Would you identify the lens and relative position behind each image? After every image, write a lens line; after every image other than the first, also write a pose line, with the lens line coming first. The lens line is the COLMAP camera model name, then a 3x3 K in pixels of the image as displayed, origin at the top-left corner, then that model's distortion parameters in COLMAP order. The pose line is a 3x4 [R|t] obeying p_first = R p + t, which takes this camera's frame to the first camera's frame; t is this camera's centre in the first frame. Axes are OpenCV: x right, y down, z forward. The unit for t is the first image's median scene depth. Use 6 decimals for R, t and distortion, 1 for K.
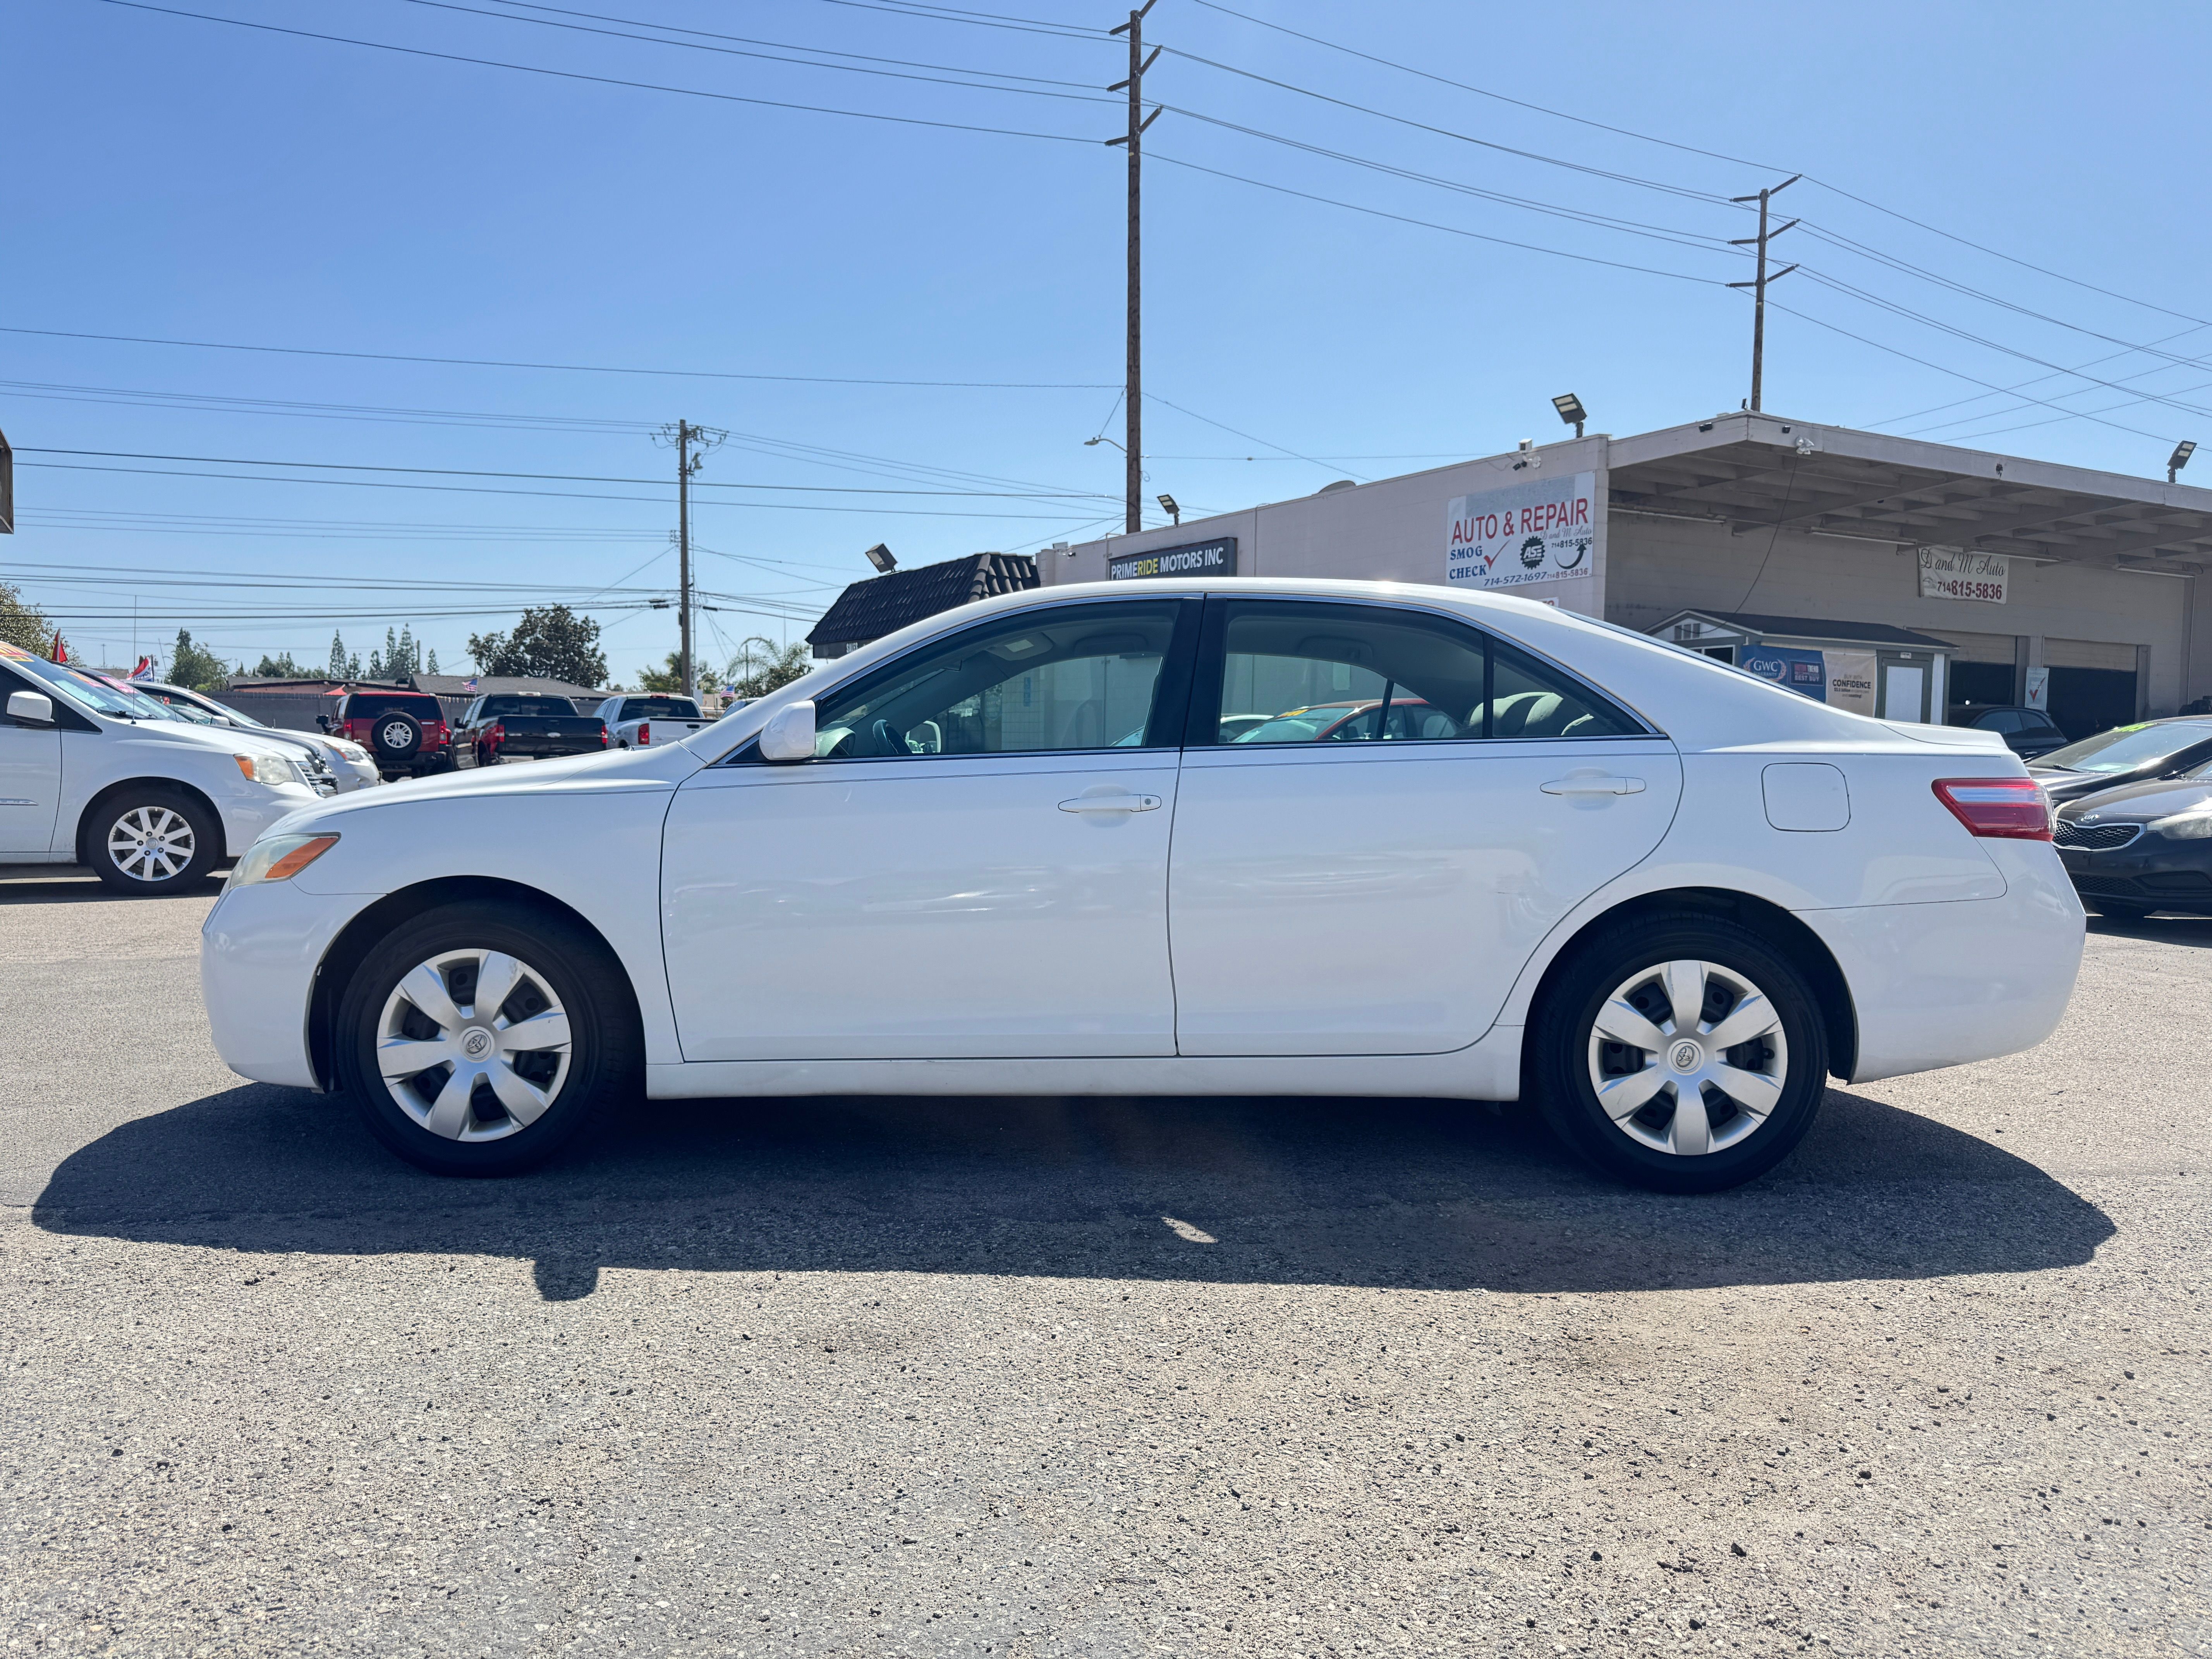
lens RADIAL K [[1553.1, 0, 1110.4], [0, 1553.1, 884.7], [0, 0, 1]] dist [0.064161, -0.081258]
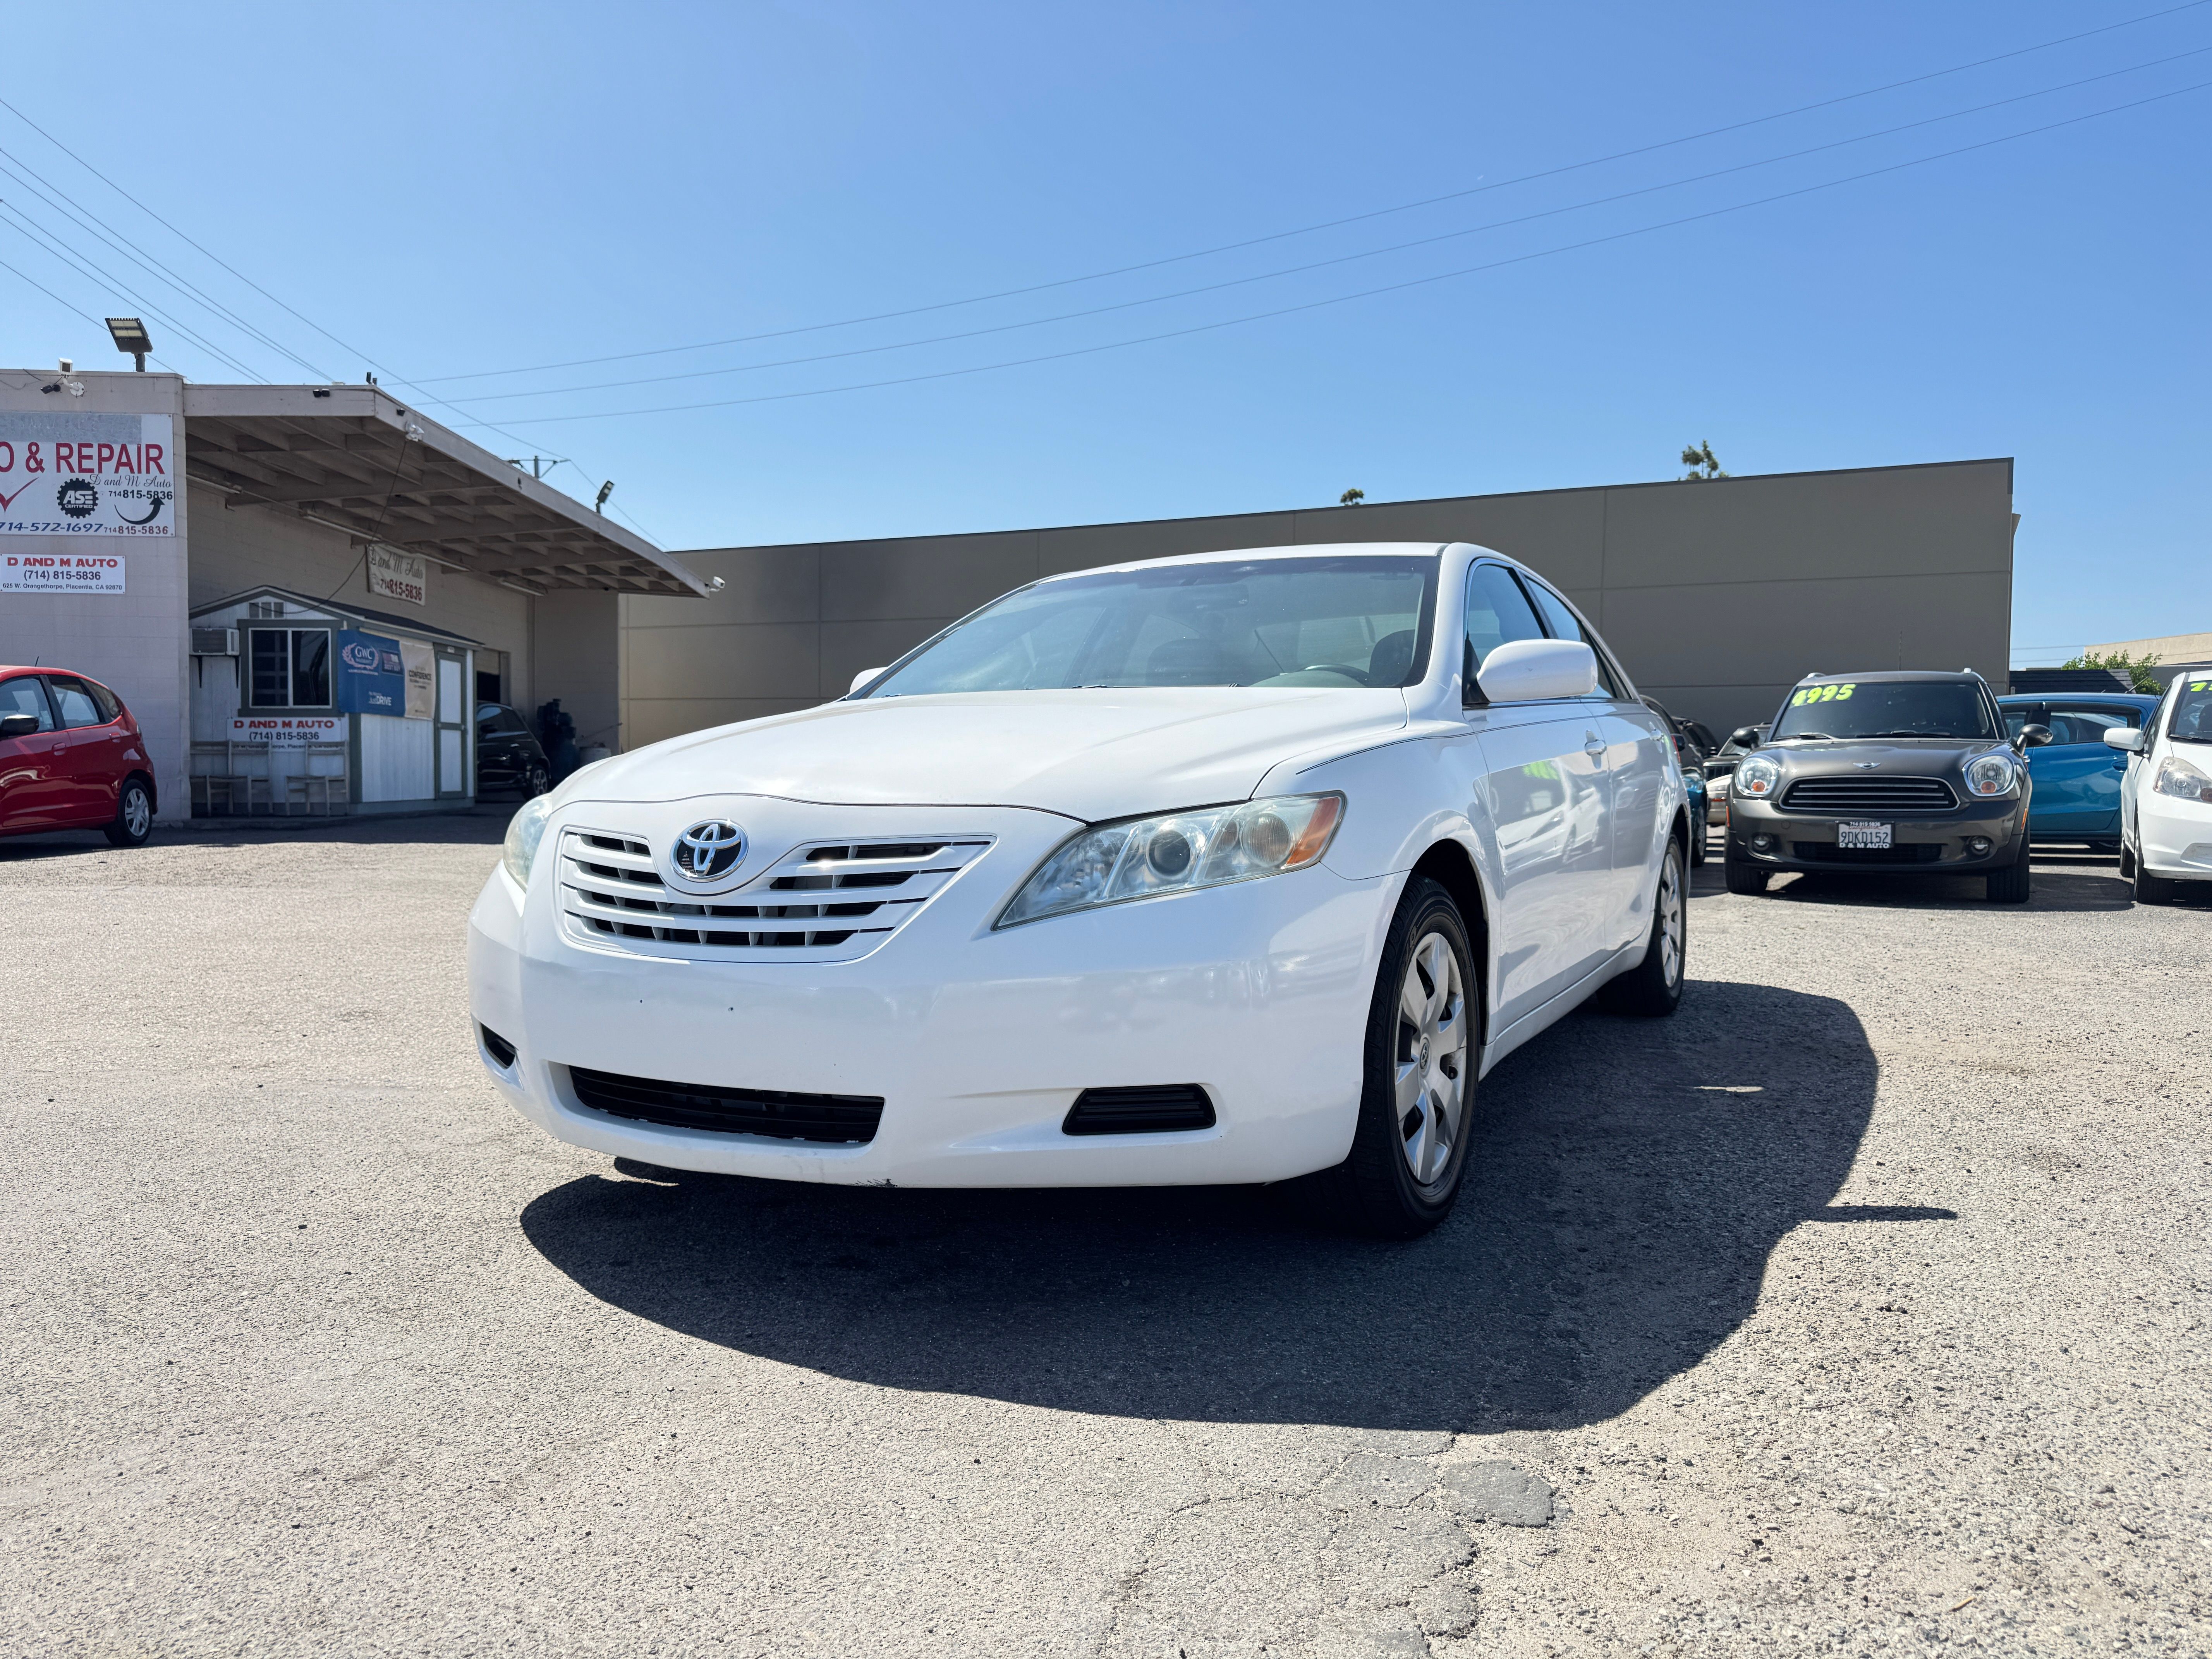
lens RADIAL K [[1553.1, 0, 1120.7], [0, 1553.1, 865.2], [0, 0, 1]] dist [0.064161, -0.081258]
pose [[0.450253, -0.068114, 0.890299, -0.231924], [0.079917, 0.996159, 0.035797, -0.006531], [-0.889317, 0.055032, 0.453967, 0.151018]]
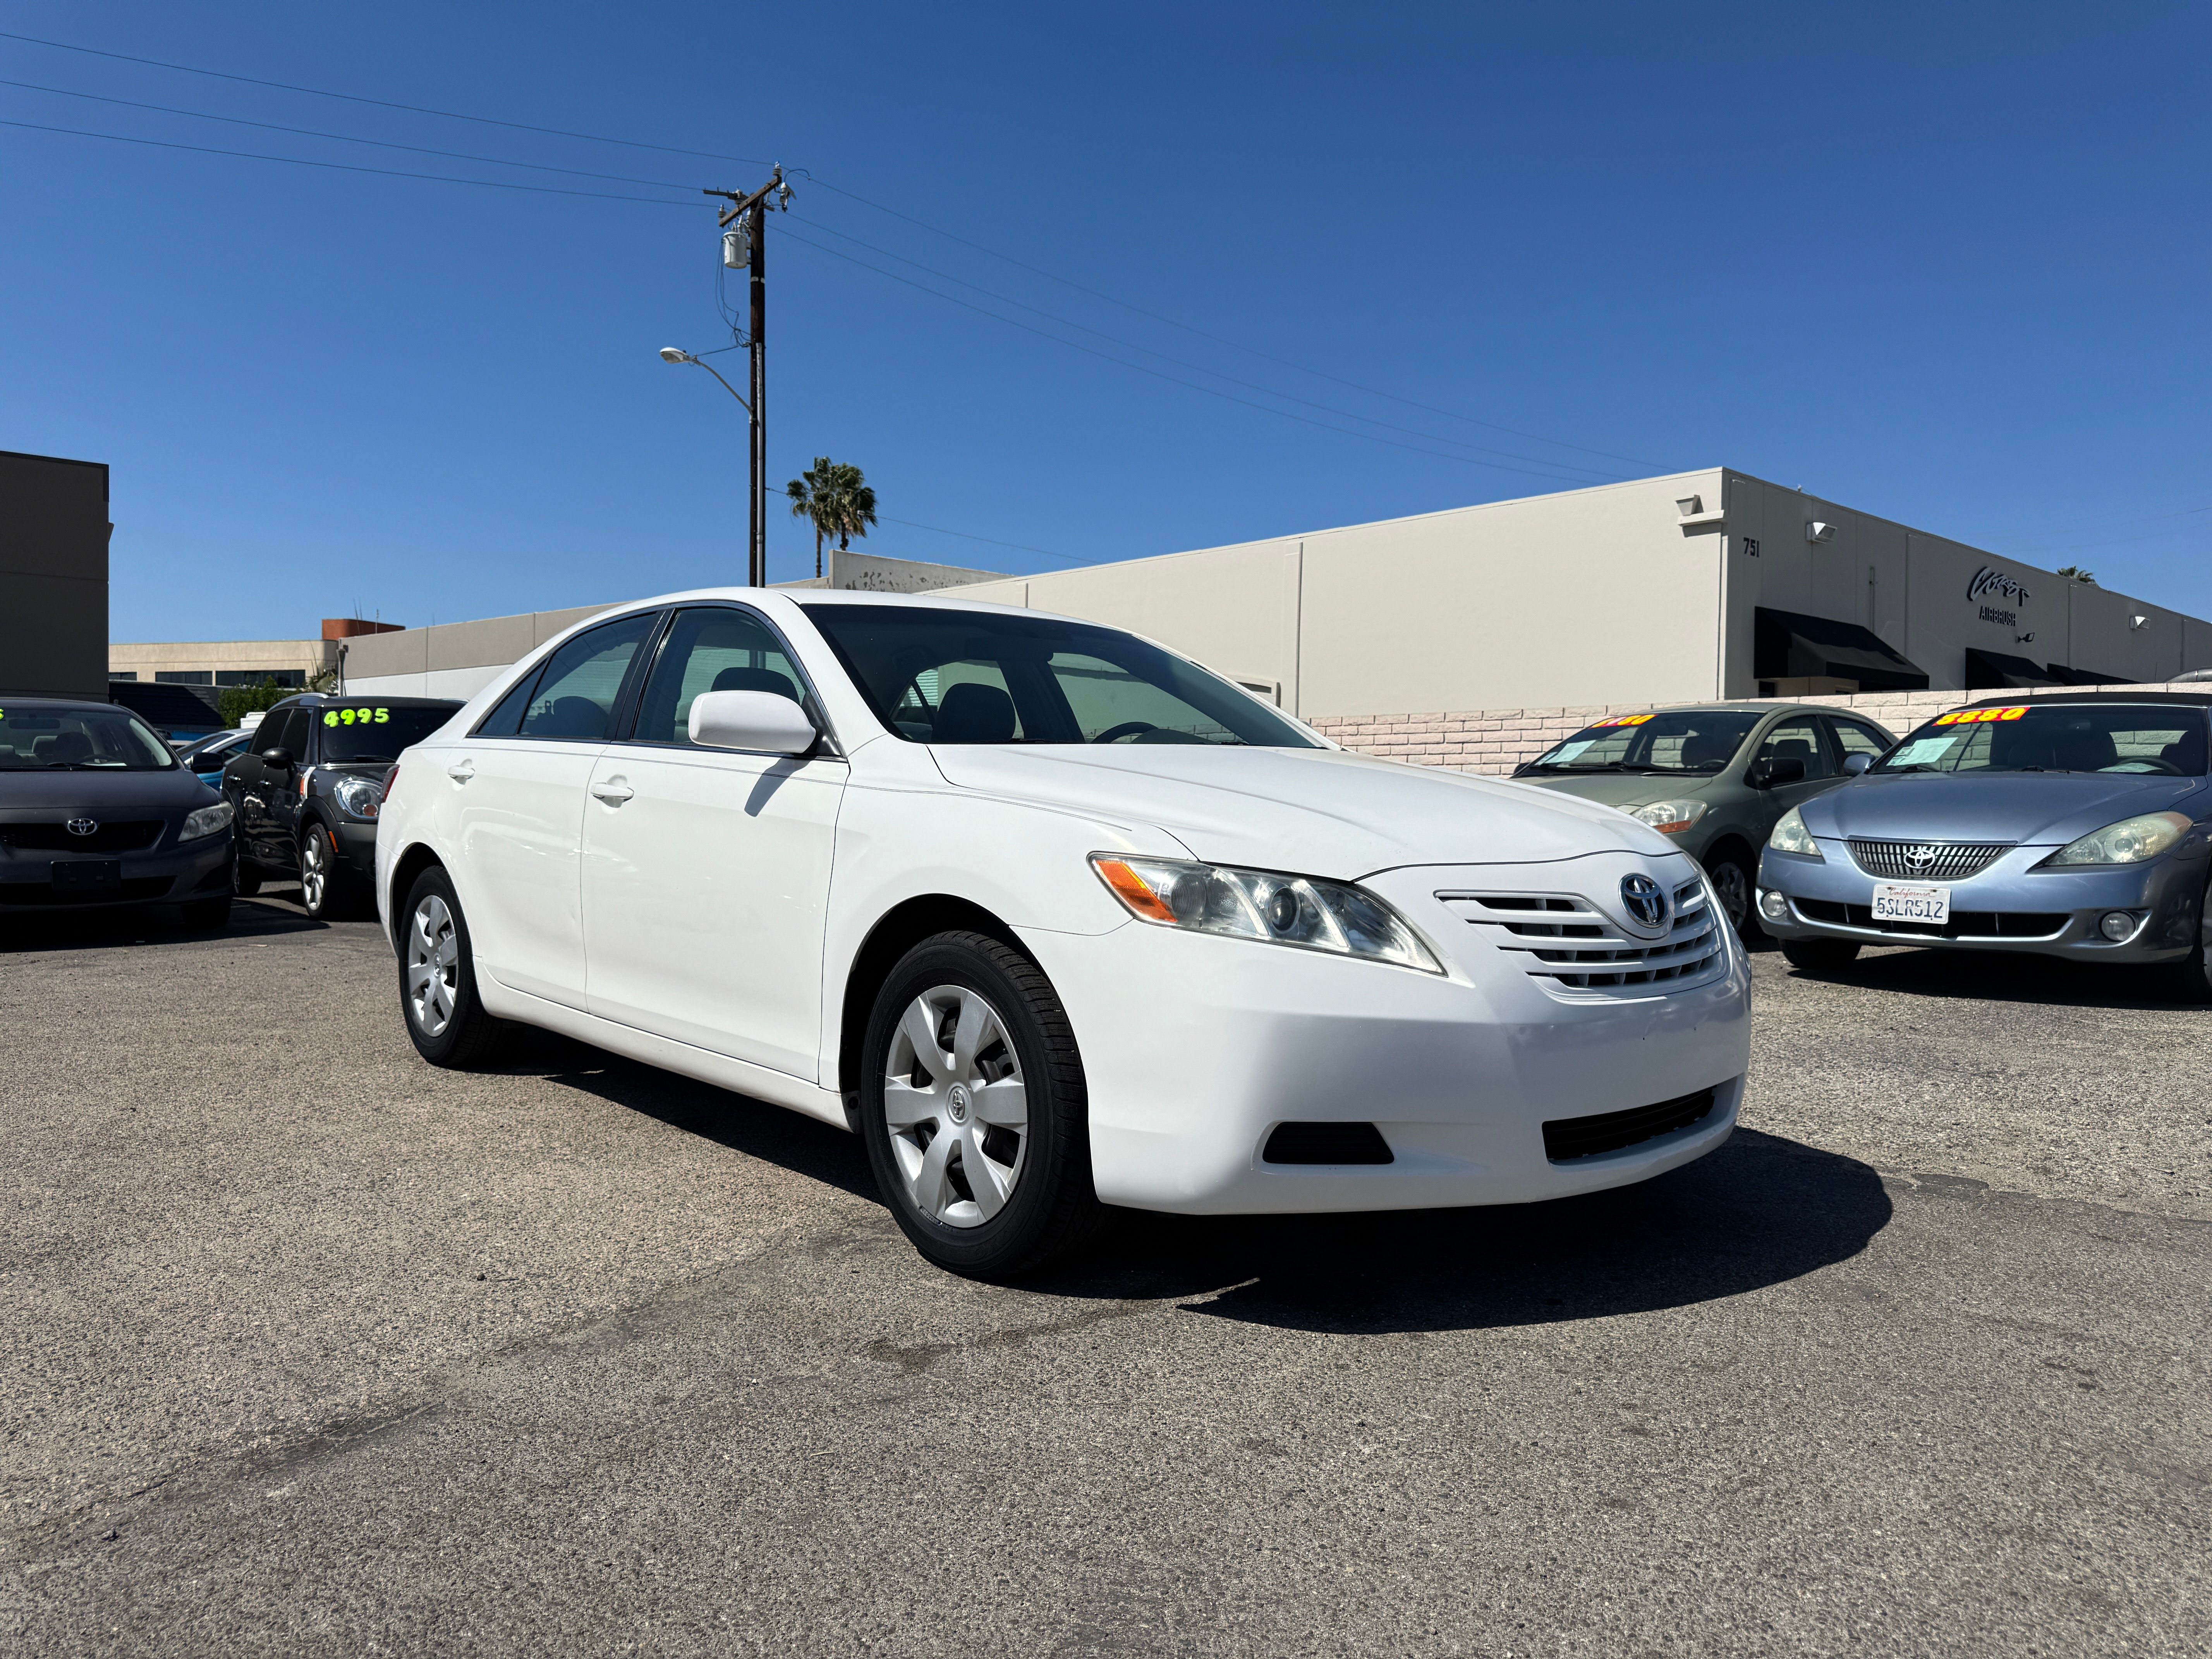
lens RADIAL K [[1553.1, 0, 1109.4], [0, 1553.1, 844.1], [0, 0, 1]] dist [0.064161, -0.081258]
pose [[-0.688849, -0.044729, 0.723523, -0.207093], [0.044020, 0.993671, 0.103341, -0.028010], [-0.723567, 0.103036, -0.682521, 0.367831]]
